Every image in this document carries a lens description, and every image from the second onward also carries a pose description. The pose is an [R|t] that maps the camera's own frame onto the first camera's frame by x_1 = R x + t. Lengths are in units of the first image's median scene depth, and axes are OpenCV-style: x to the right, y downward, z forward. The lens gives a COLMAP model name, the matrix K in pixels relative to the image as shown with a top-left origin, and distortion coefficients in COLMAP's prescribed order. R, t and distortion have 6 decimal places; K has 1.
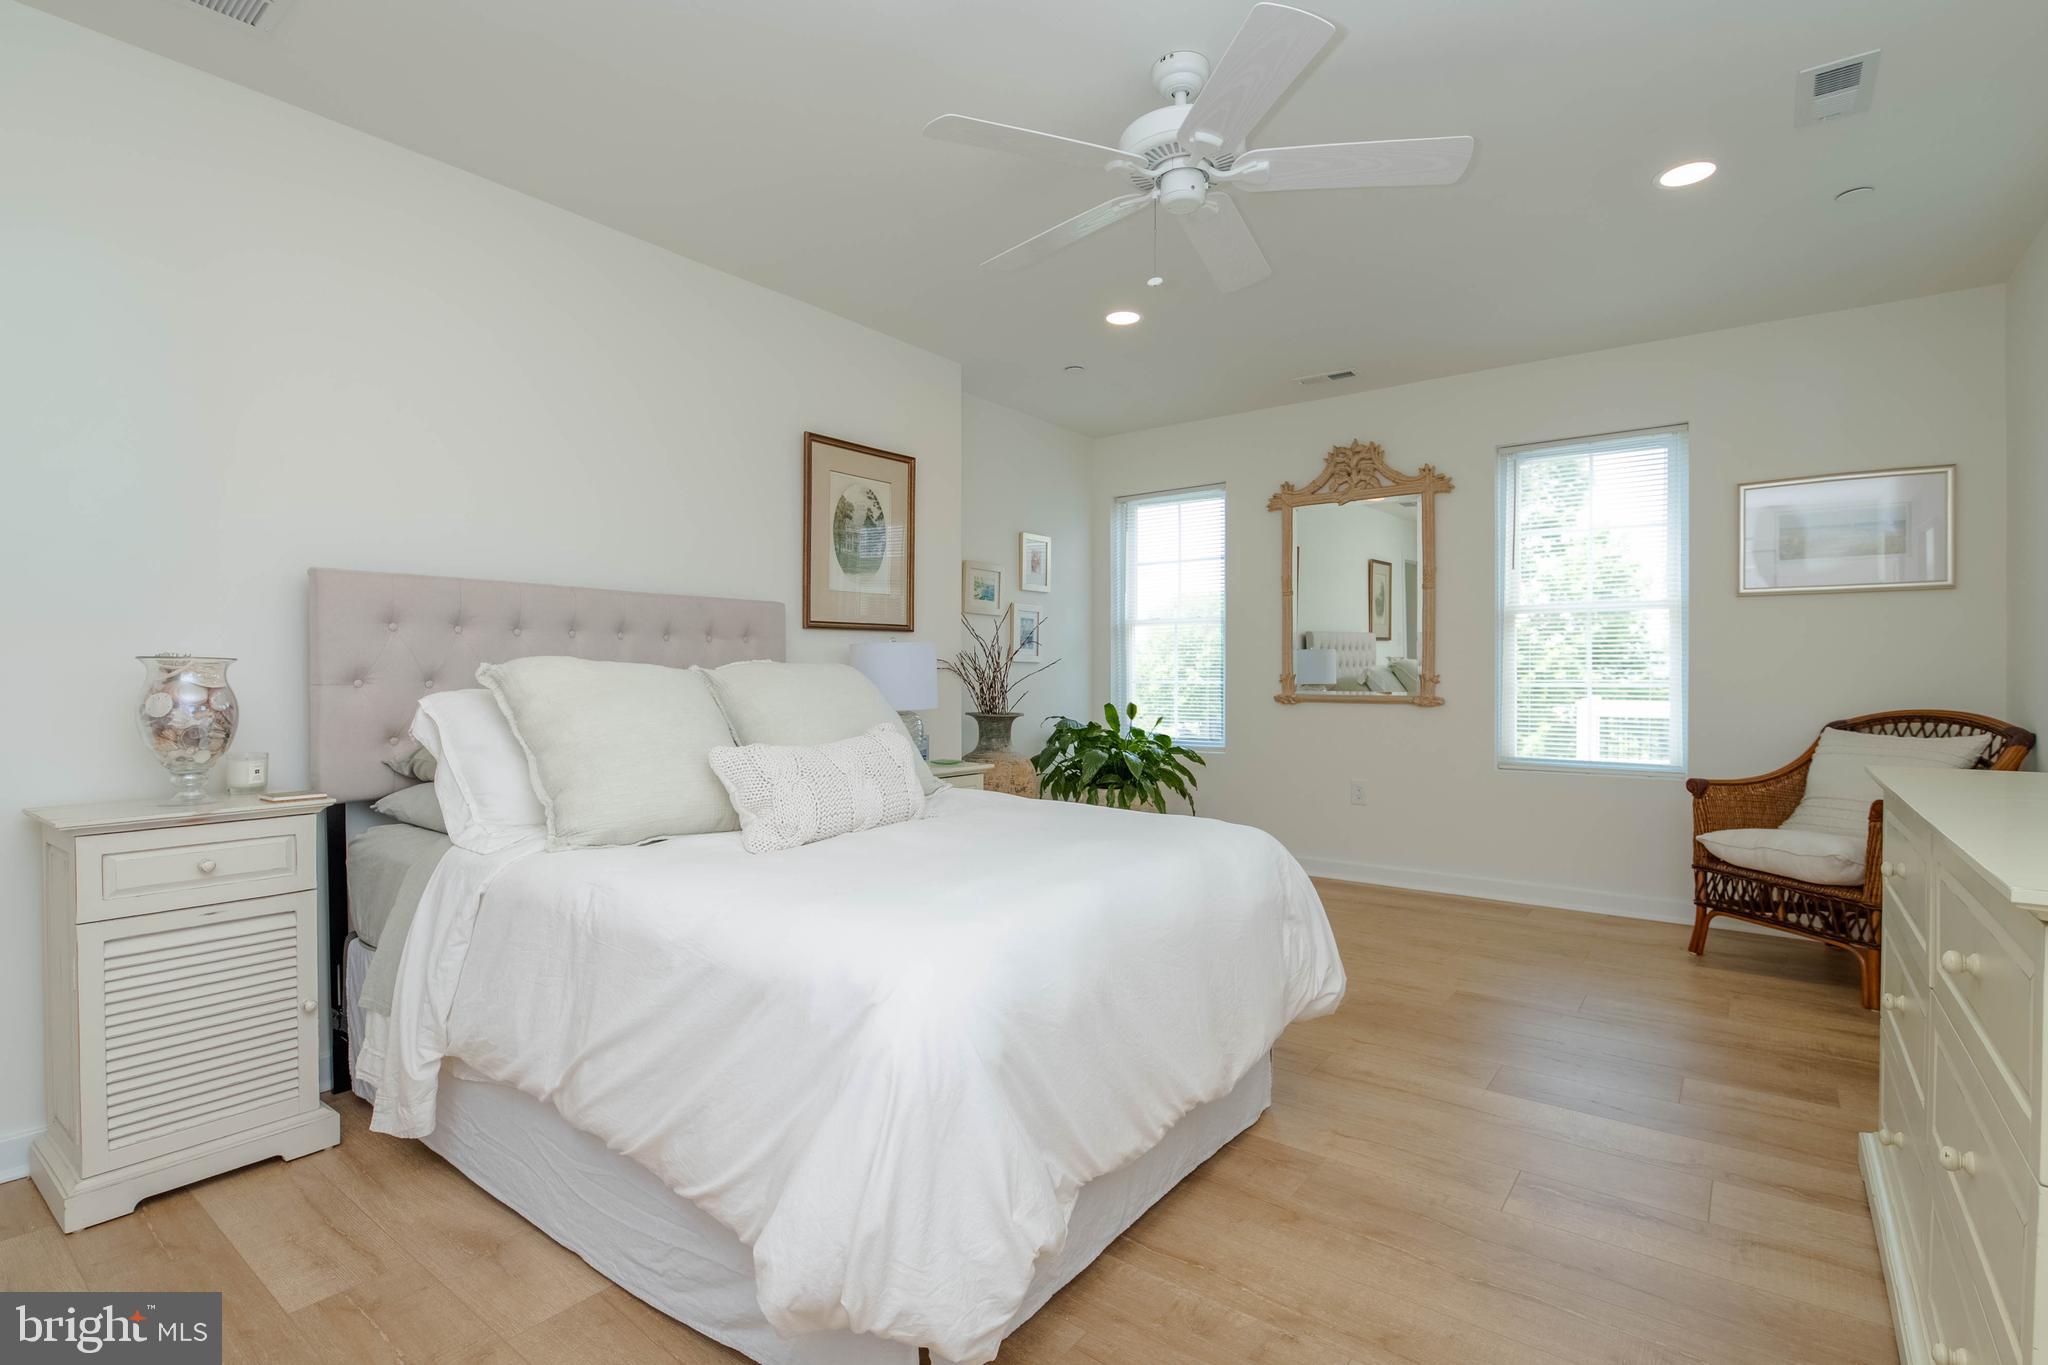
lens RADIAL K [[954.7, 0, 1037.1], [0, 954.7, 679.7], [0, 0, 1]] dist [0.004862, -0.001118]
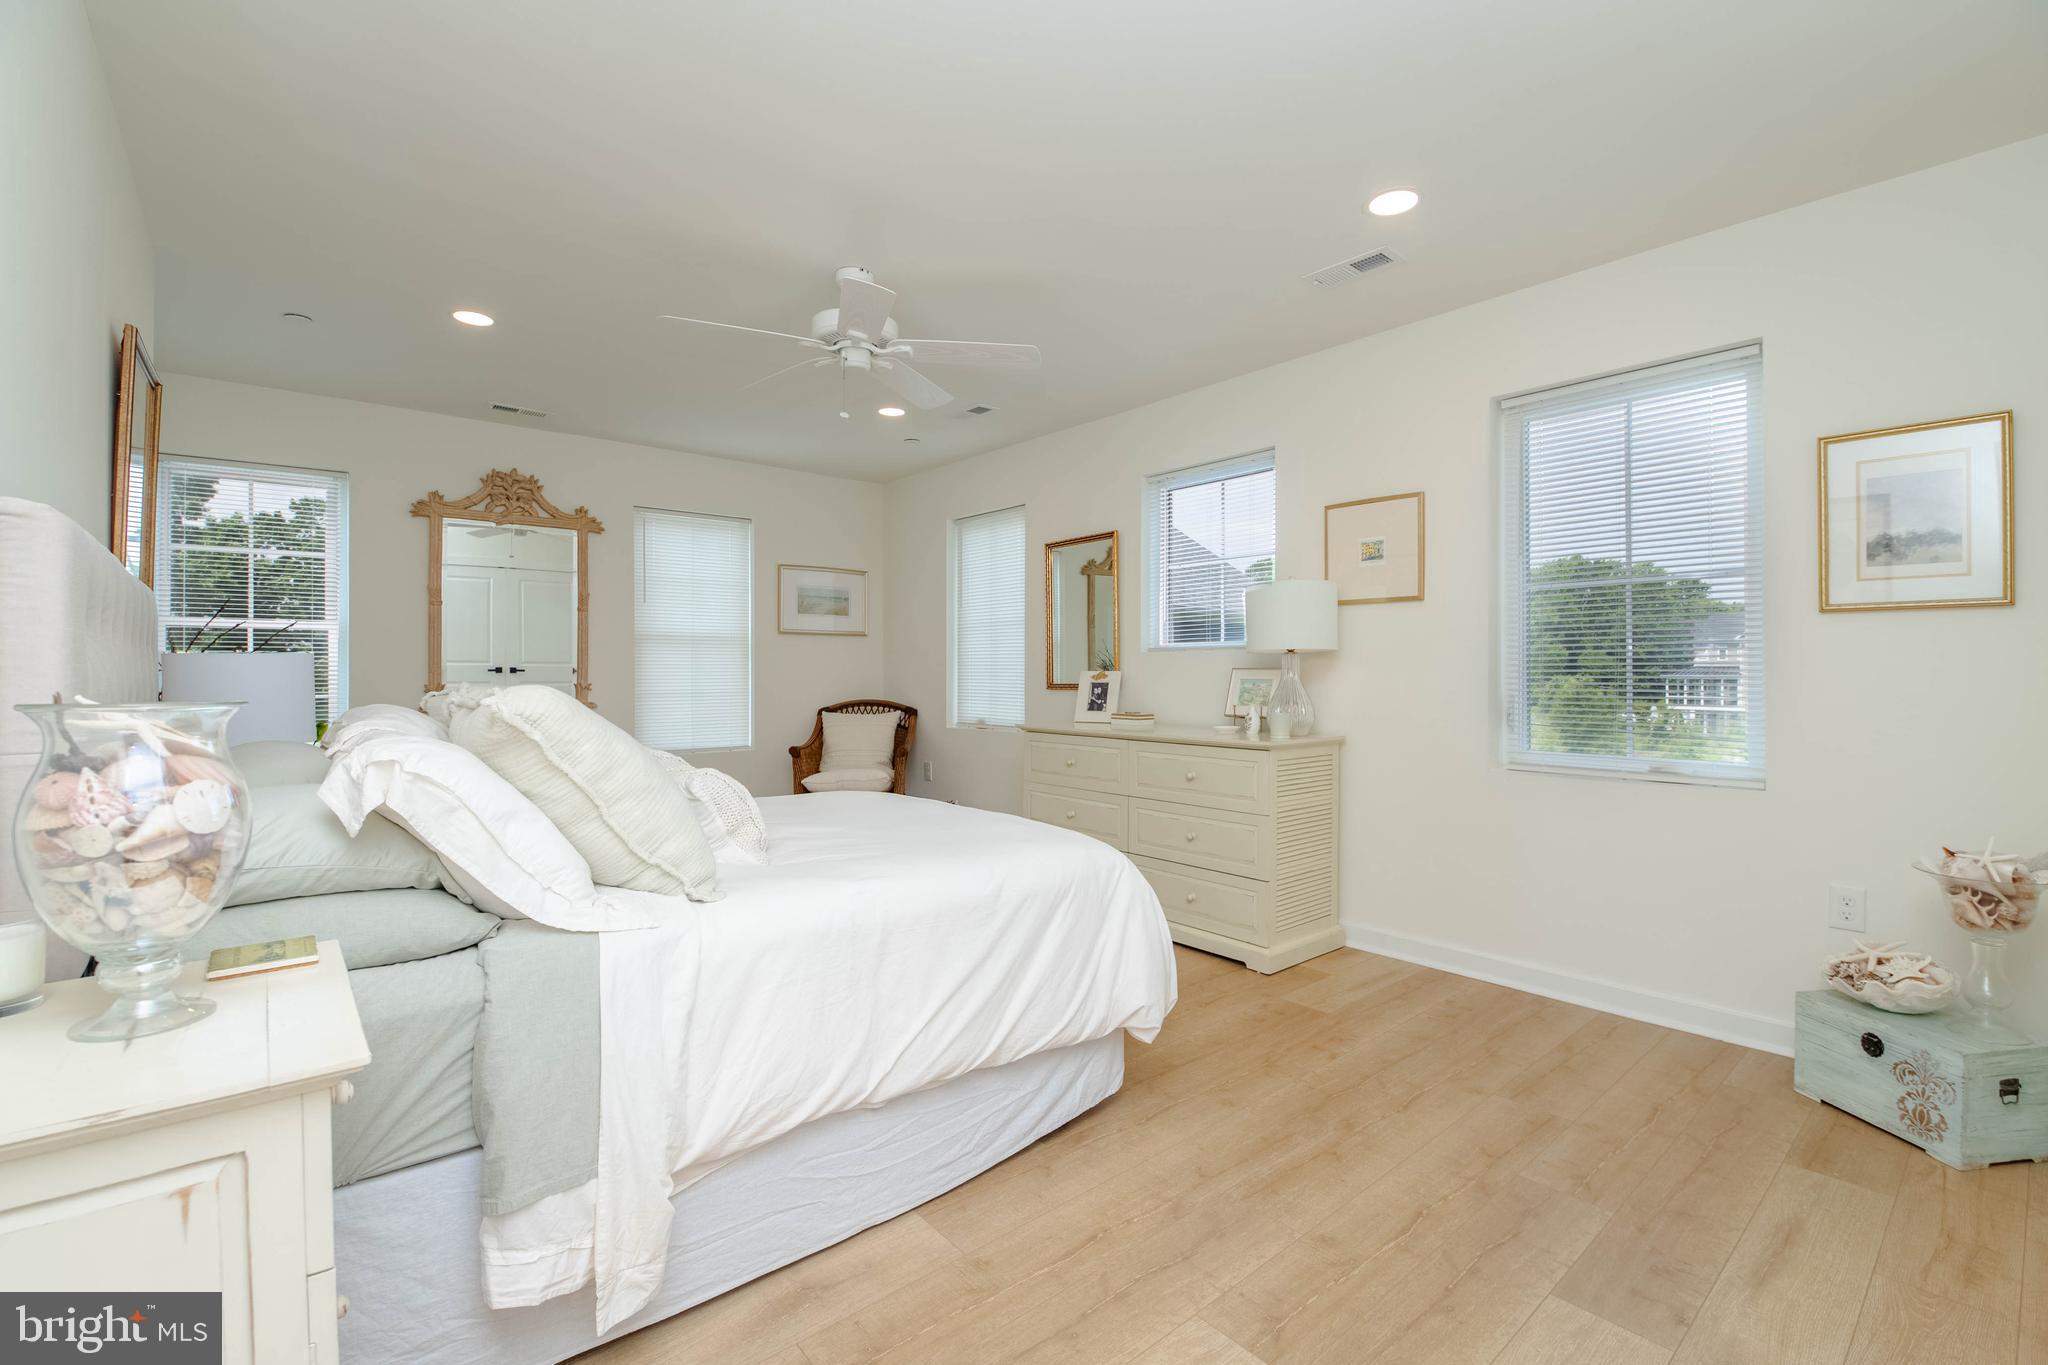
lens RADIAL K [[862.3, 0, 1024.0], [0, 862.3, 682.5], [0, 0, 1]] dist [-0.002587, -0.000273]
pose [[0.236388, -0.012175, 0.971583, -0.615145], [0.007572, 0.999914, 0.010687, -0.016879], [-0.971629, 0.004831, 0.236460, 0.258670]]
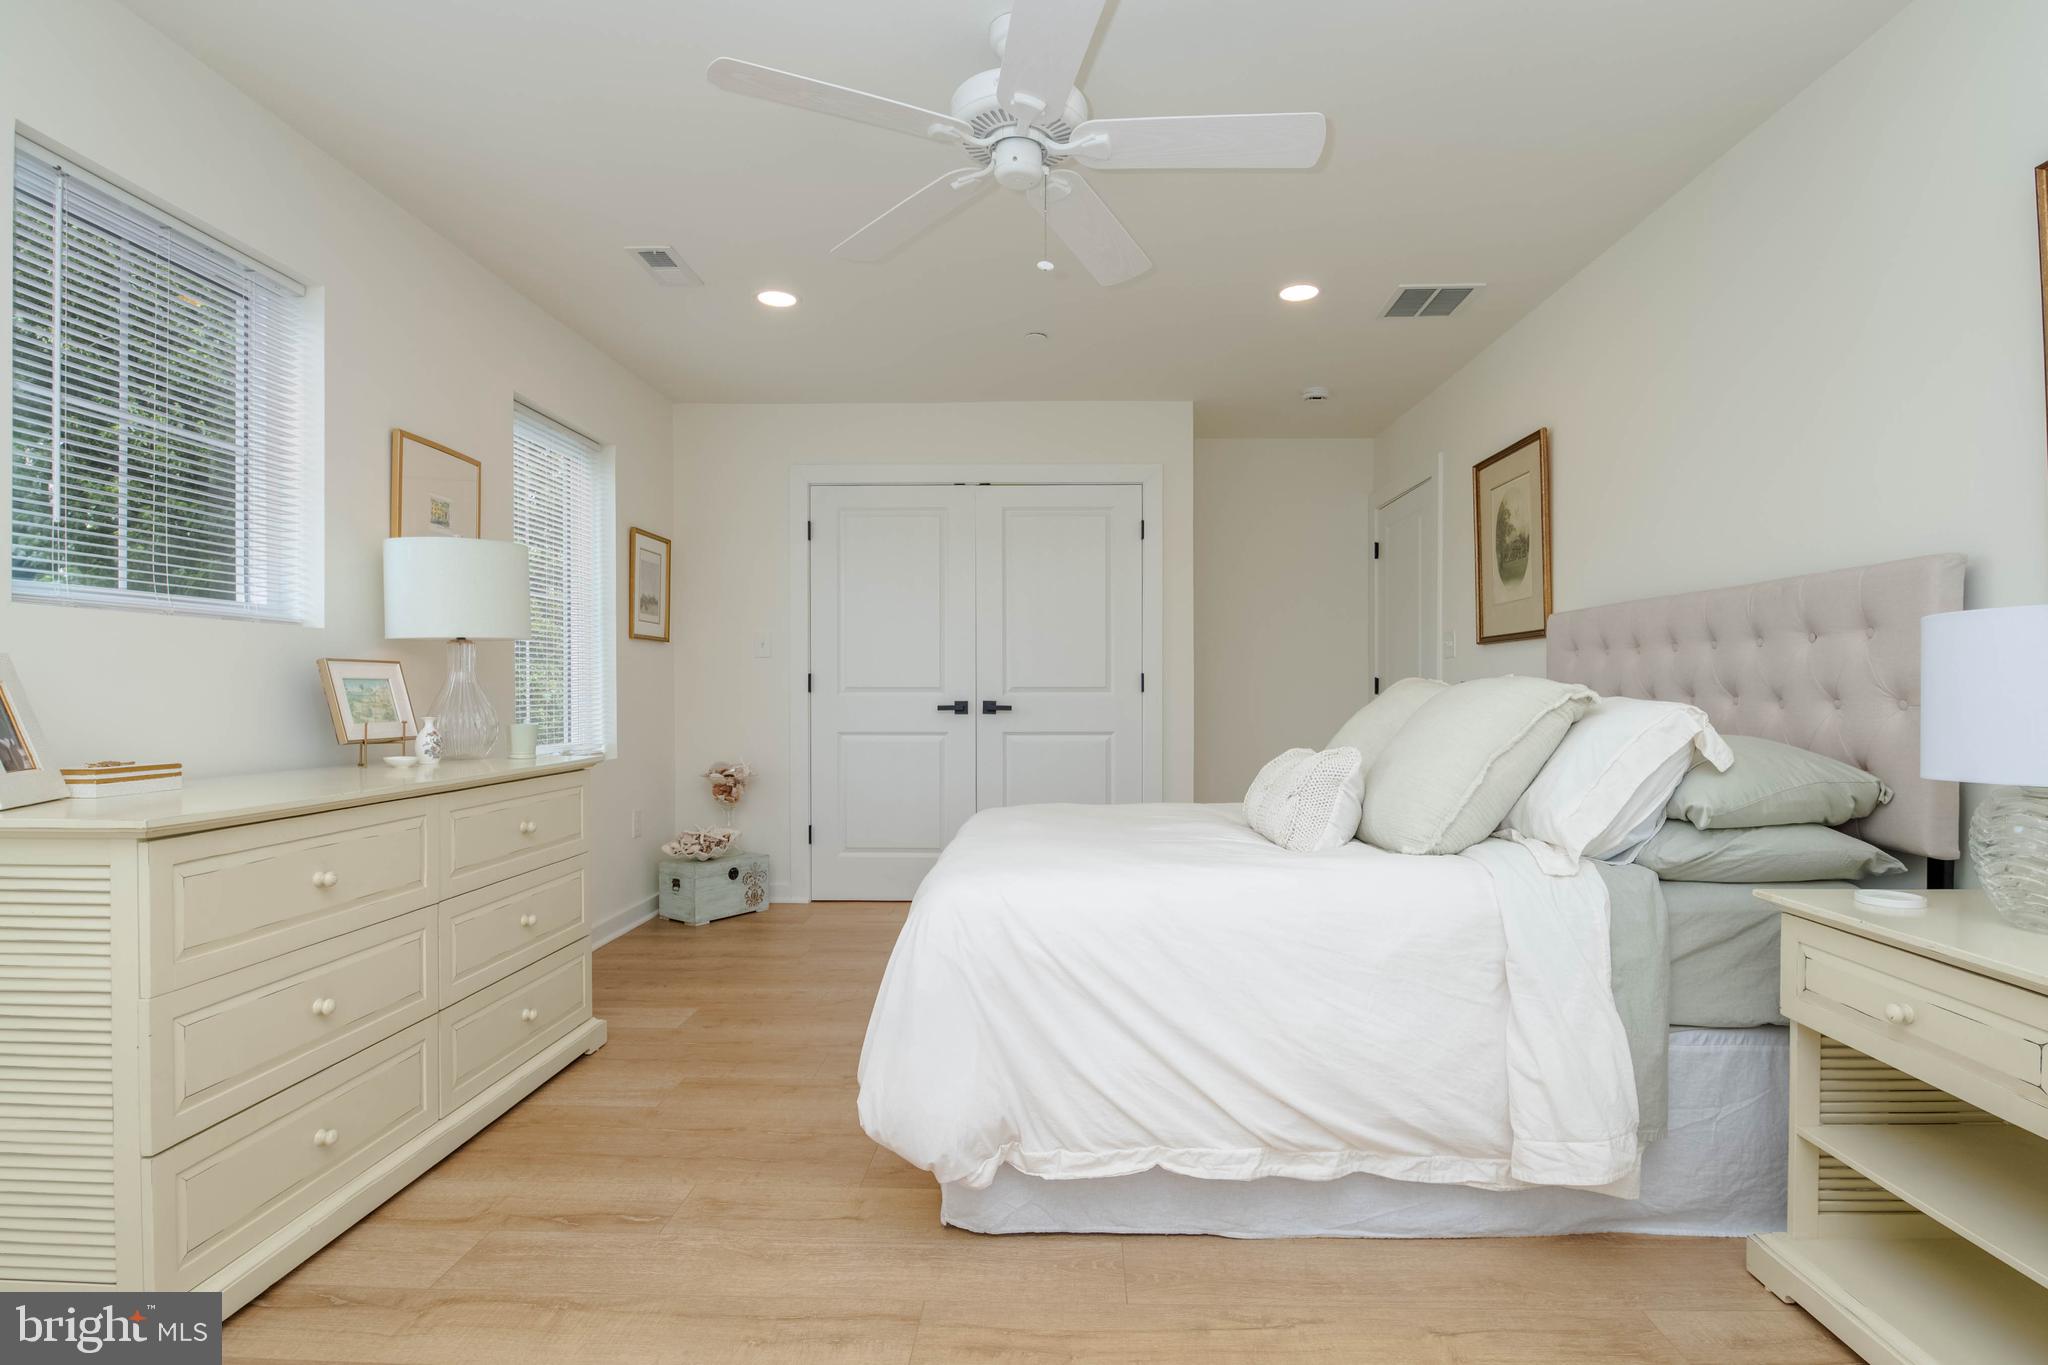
lens RADIAL K [[1005.1, 0, 1048.8], [0, 1005.1, 694.6], [0, 0, 1]] dist [-0.003996, -0.001490]
pose [[-0.813781, -0.001221, -0.581170, 0.400637], [-0.006310, 0.999957, 0.006735, -0.004401], [0.581137, 0.009148, -0.813754, 1.049758]]
